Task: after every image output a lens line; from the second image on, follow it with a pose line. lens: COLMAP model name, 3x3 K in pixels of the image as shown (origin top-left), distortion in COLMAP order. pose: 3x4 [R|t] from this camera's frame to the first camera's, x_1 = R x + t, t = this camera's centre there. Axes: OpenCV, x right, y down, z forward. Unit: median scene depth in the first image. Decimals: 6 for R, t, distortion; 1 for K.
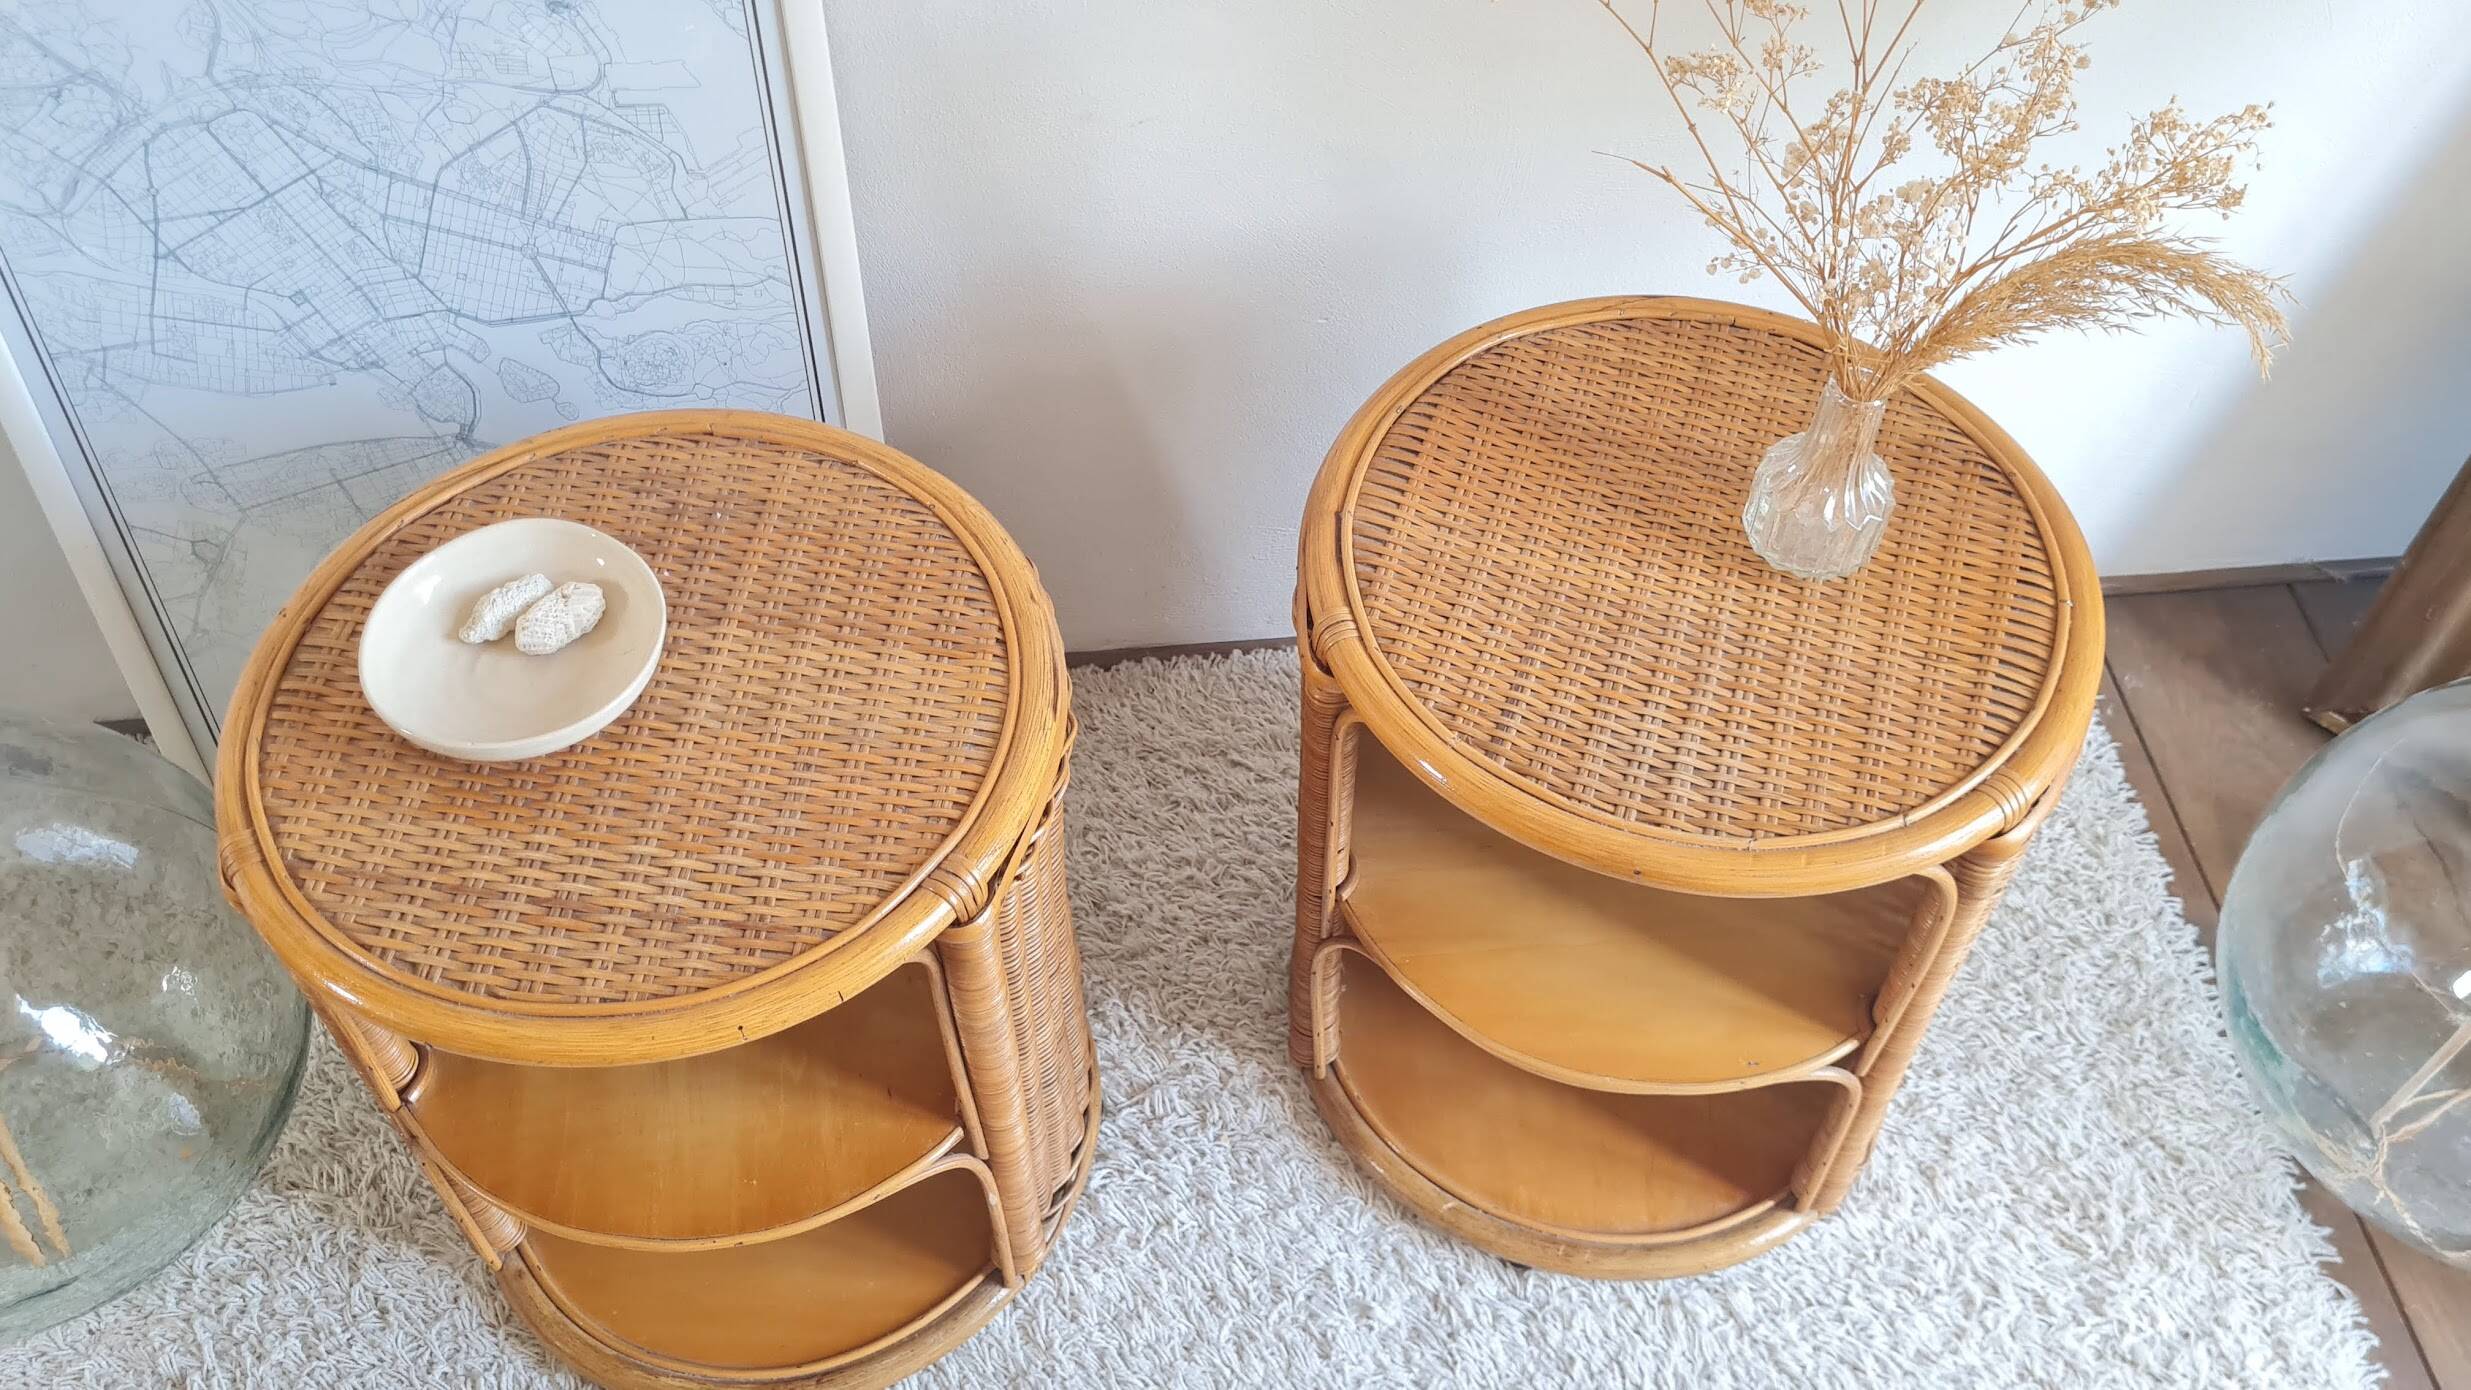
lens RADIAL K [[2142.1, 0, 1222.2], [0, 2142.1, 673.2], [0, 0, 1]] dist [0.043514, -0.037620]
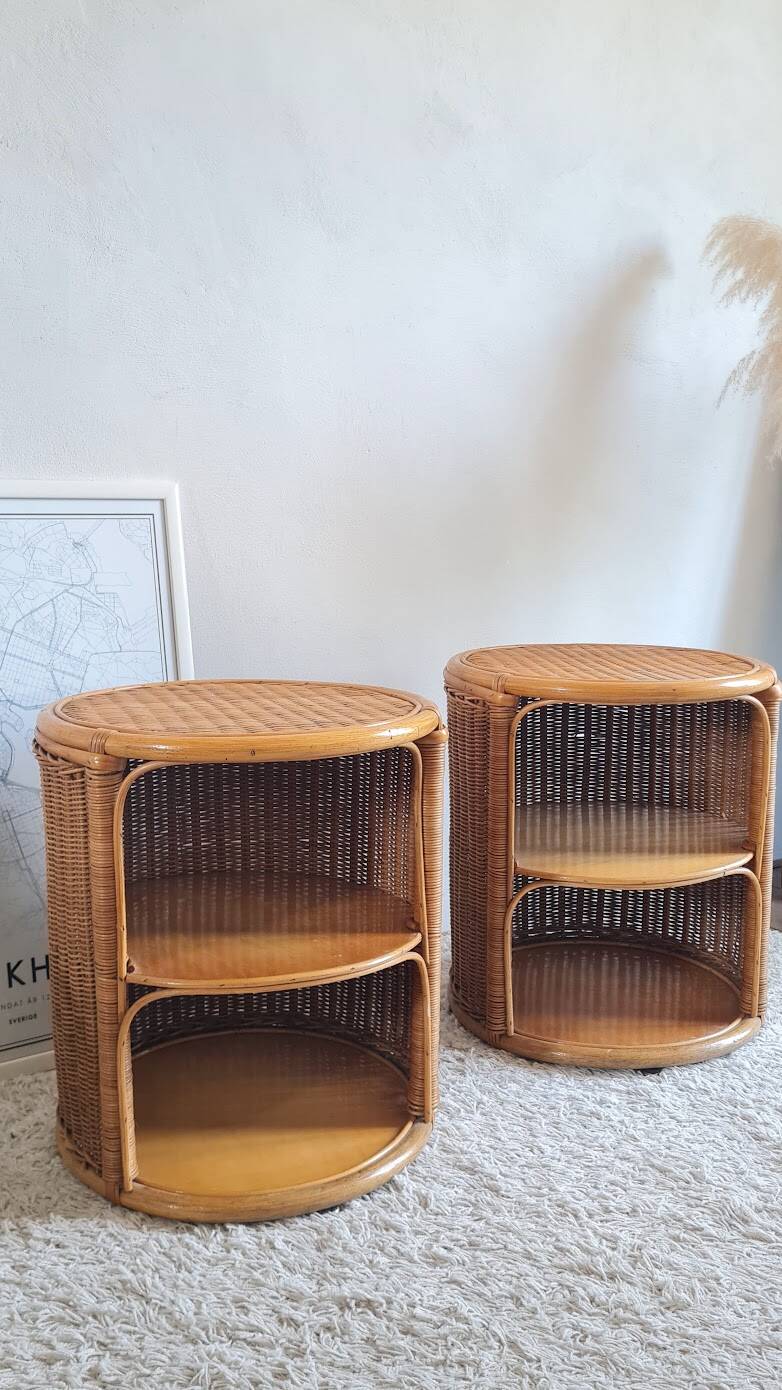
lens RADIAL K [[1306.2, 0, 388.7], [0, 1306.2, 694.0], [0, 0, 1]] dist [0.034193, 0.000000]
pose [[0.886618, -0.074634, 0.456441, -0.573542], [0.361496, 0.727422, -0.583247, 0.630754], [-0.288496, 0.682119, 0.671925, 0.079503]]
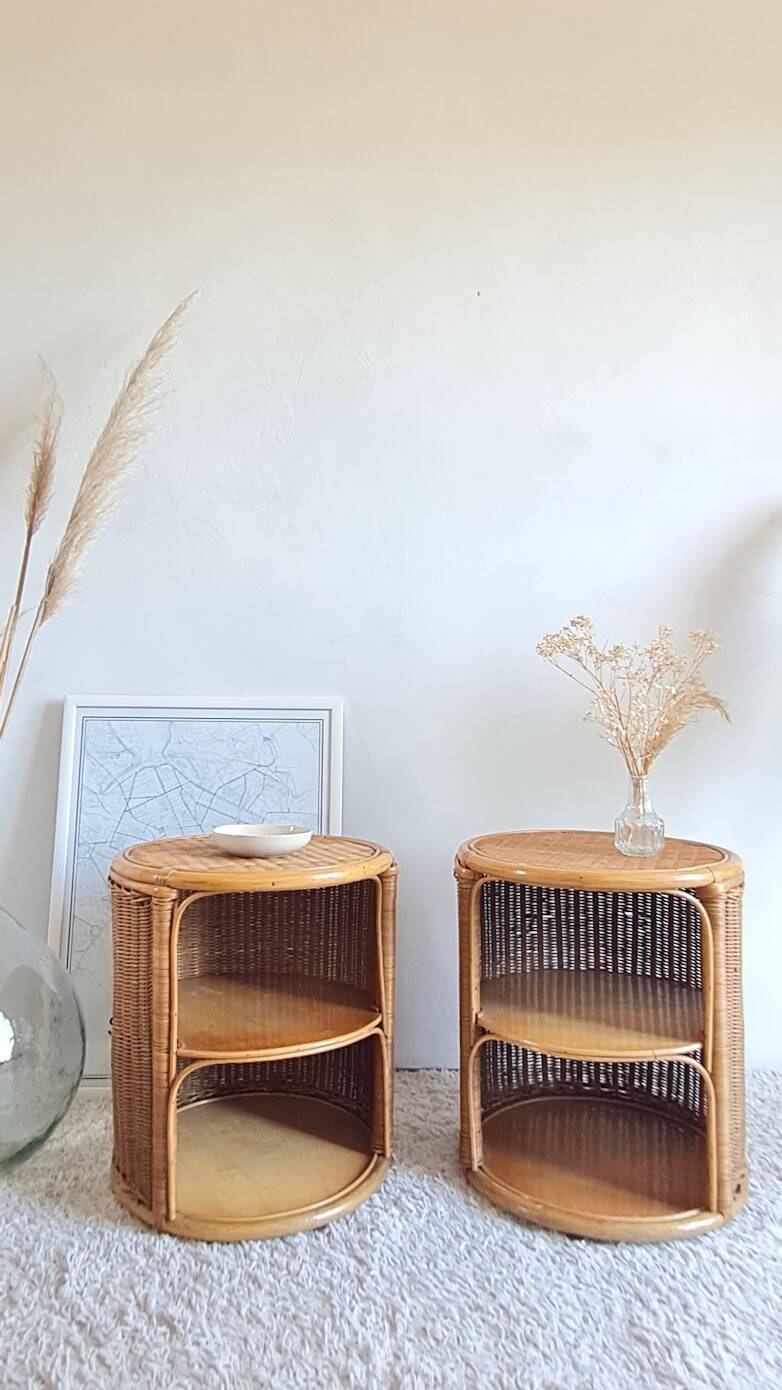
lens RADIAL K [[937.7, 0, 376.1], [0, 937.7, 671.0], [0, 0, 1]] dist [0.002275, -0.000990]
pose [[0.995191, -0.003447, -0.097892, 0.009290], [-0.076152, 0.601346, -0.795352, 0.693249], [0.061608, 0.798981, 0.598192, 0.031661]]
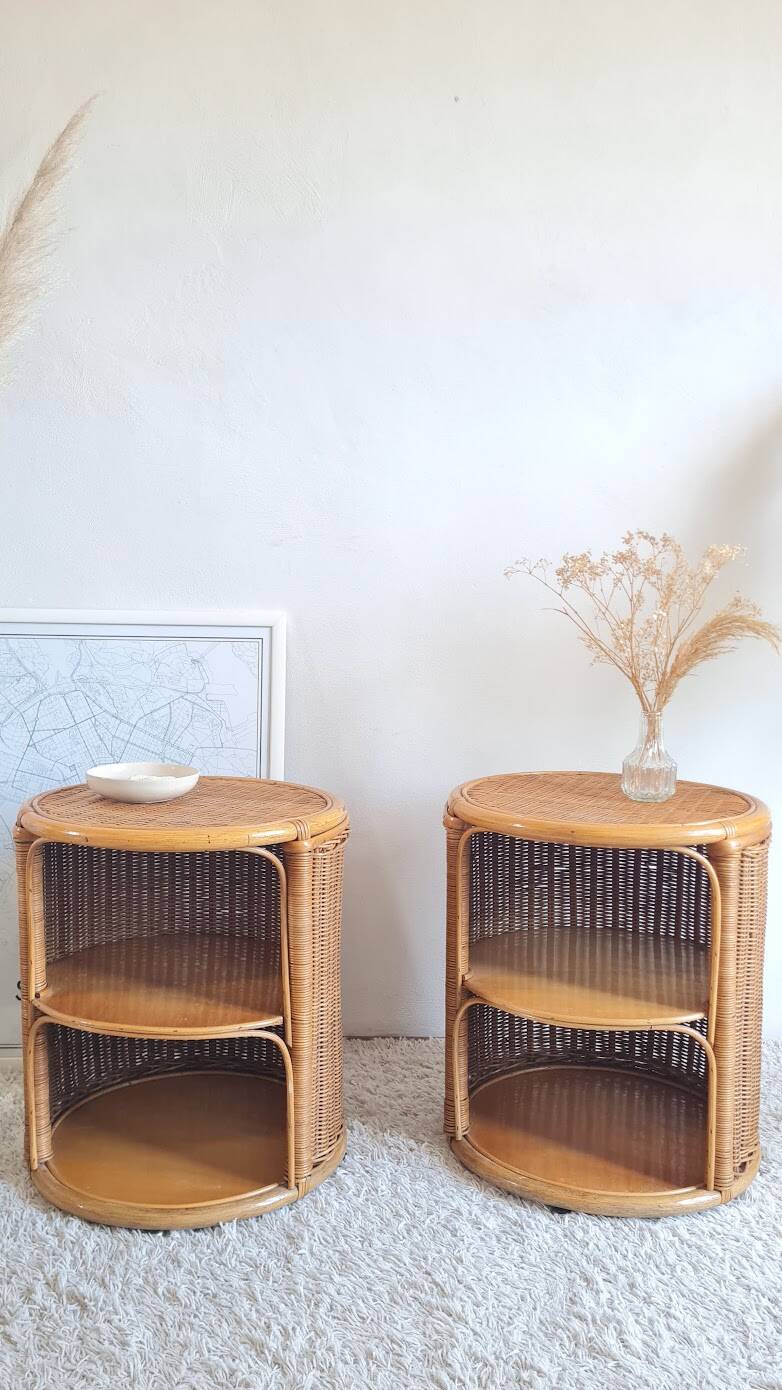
lens RADIAL K [[1205.0, 0, 378.6], [0, 1205.0, 689.7], [0, 0, 1]] dist [0.043514, -0.037620]
pose [[0.995904, 0.014286, -0.089286, 0.069717], [-0.073864, 0.698087, -0.712193, 0.737609], [0.052155, 0.715871, 0.696282, -0.069919]]
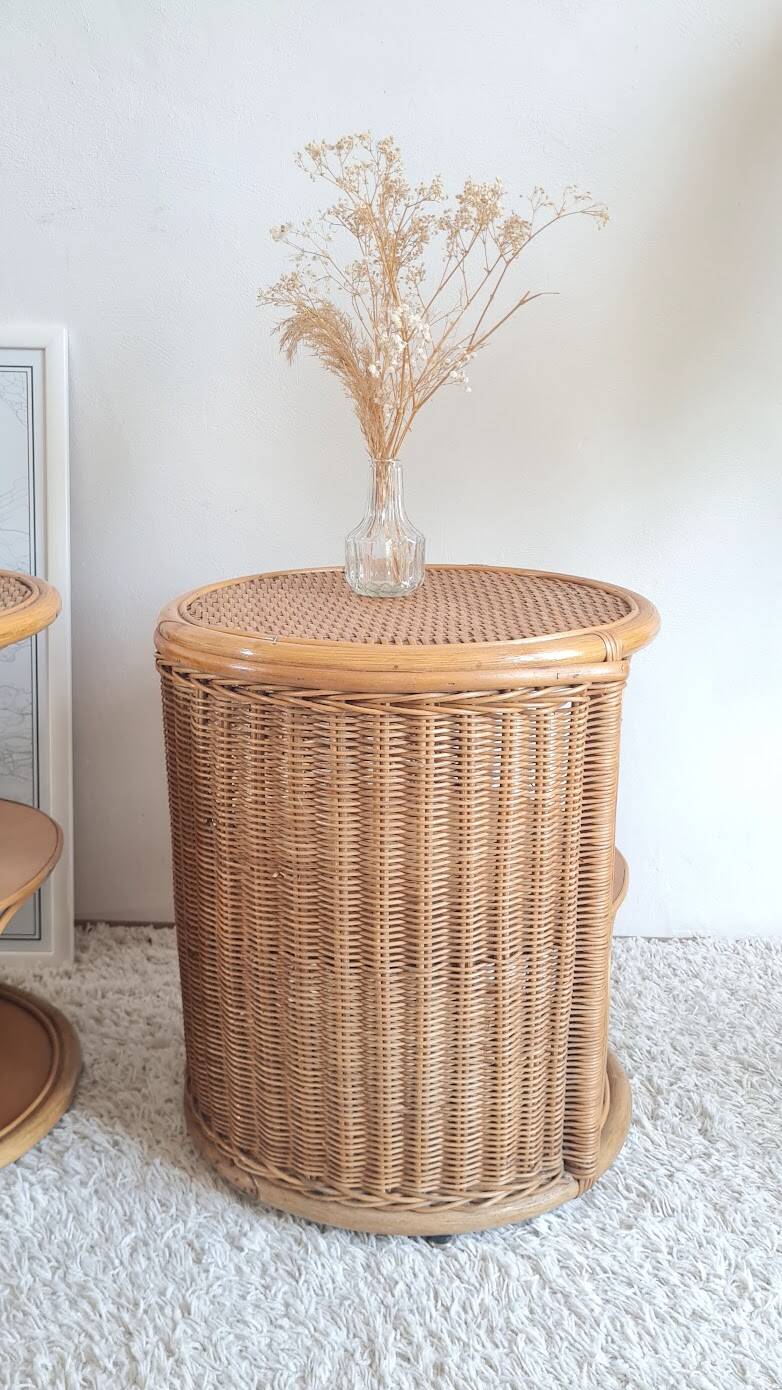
lens RADIAL K [[1243.7, 0, 397.2], [0, 1243.7, 702.7], [0, 0, 1]] dist [0.042071, -0.043188]
pose [[0.989284, 0.041437, -0.139998, 0.245642], [-0.116354, 0.802980, -0.584539, 0.464370], [0.088195, 0.594564, 0.799197, 0.251075]]
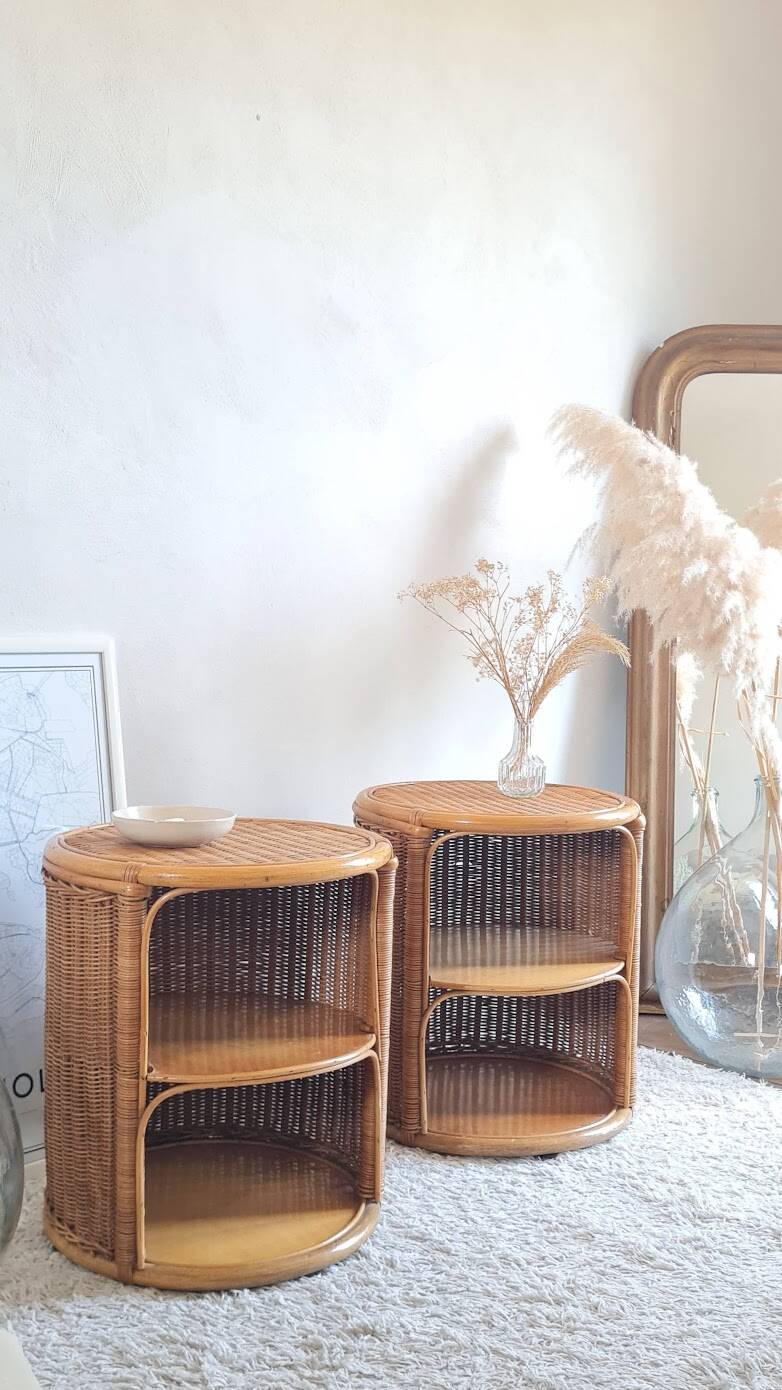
lens RADIAL K [[1531.5, 0, 399.2], [0, 1531.5, 682.8], [0, 0, 1]] dist [0.027858, 0.000000]
pose [[0.772785, -0.027044, 0.634092, -0.955115], [0.483140, 0.672940, -0.560114, 0.756681], [-0.411558, 0.739203, 0.533104, -0.103142]]
